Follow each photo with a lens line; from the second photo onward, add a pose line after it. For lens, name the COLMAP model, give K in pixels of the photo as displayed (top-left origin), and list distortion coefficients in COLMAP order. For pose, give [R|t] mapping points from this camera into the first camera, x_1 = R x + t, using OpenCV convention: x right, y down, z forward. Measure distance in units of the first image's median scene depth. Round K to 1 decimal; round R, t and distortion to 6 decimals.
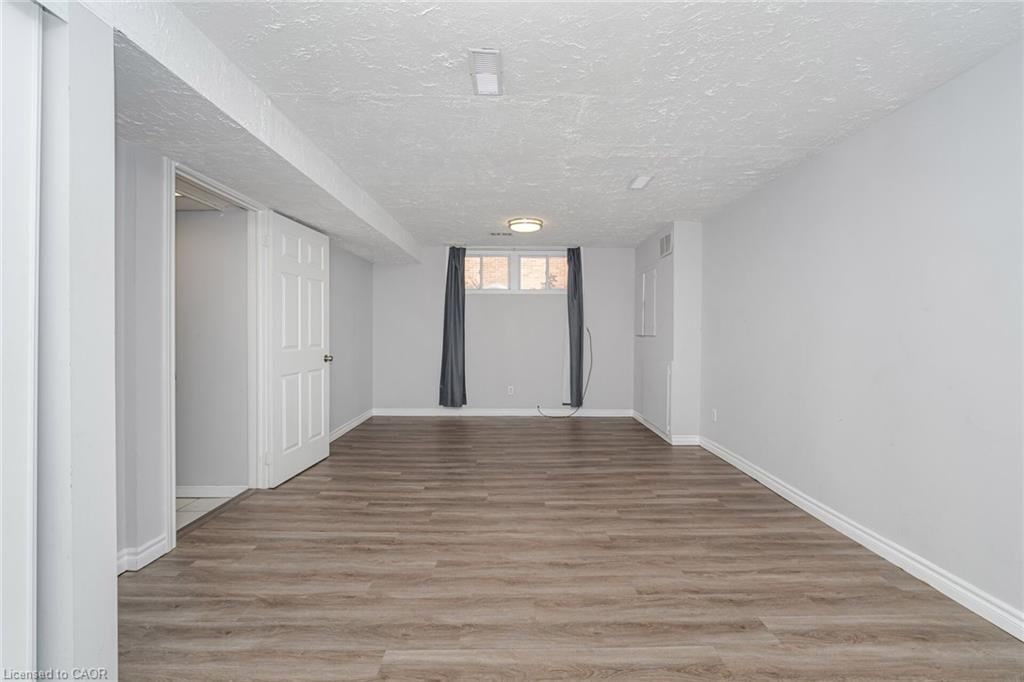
lens RADIAL K [[410.5, 0, 512.5], [0, 410.5, 339.2], [0, 0, 1]] dist [-0.004468, -0.000462]
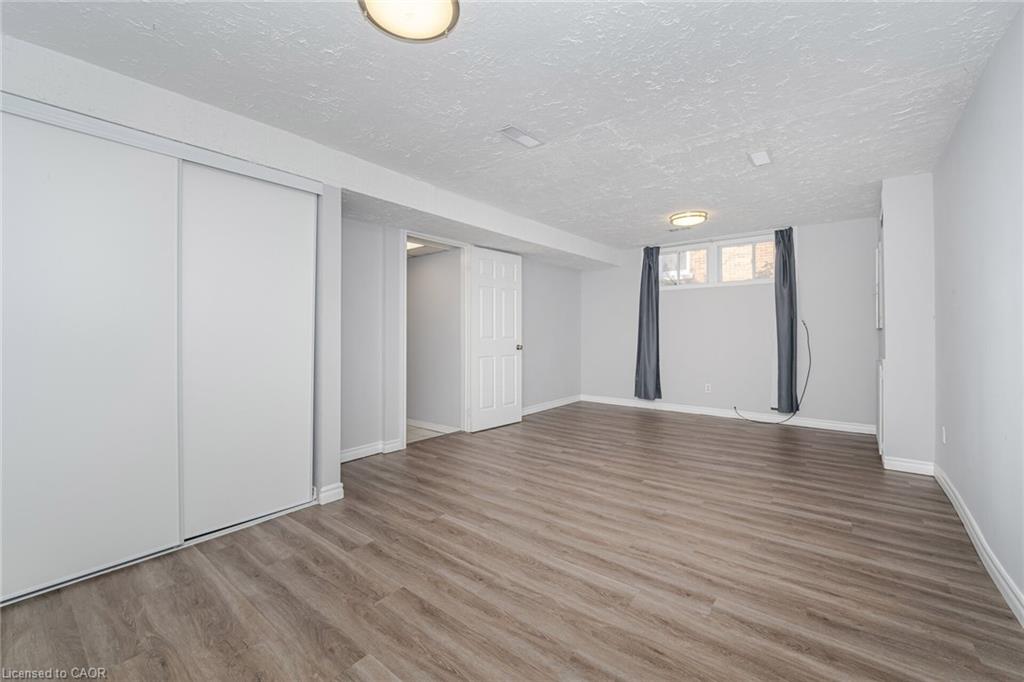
lens RADIAL K [[410.5, 0, 512.5], [0, 410.5, 339.2], [0, 0, 1]] dist [-0.004468, -0.000462]
pose [[0.772093, 0.001947, -0.635507, 0.474472], [-0.004550, 0.999987, -0.002463, 0.027828], [0.635494, 0.004793, 0.772091, -0.056641]]
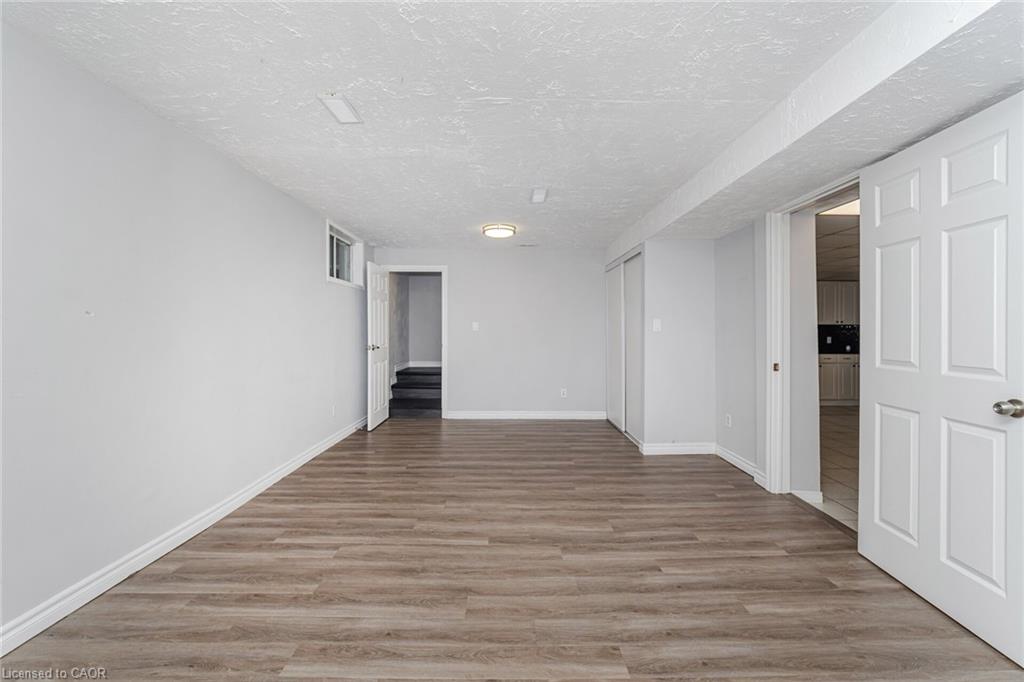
lens RADIAL K [[417.4, 0, 508.8], [0, 417.4, 344.7], [0, 0, 1]] dist [-0.000245, -0.000089]
pose [[-0.999929, -0.006180, 0.010143, 0.029810], [-0.005649, 0.998654, 0.051555, -0.038121], [-0.010448, 0.051494, -0.998619, 1.724397]]
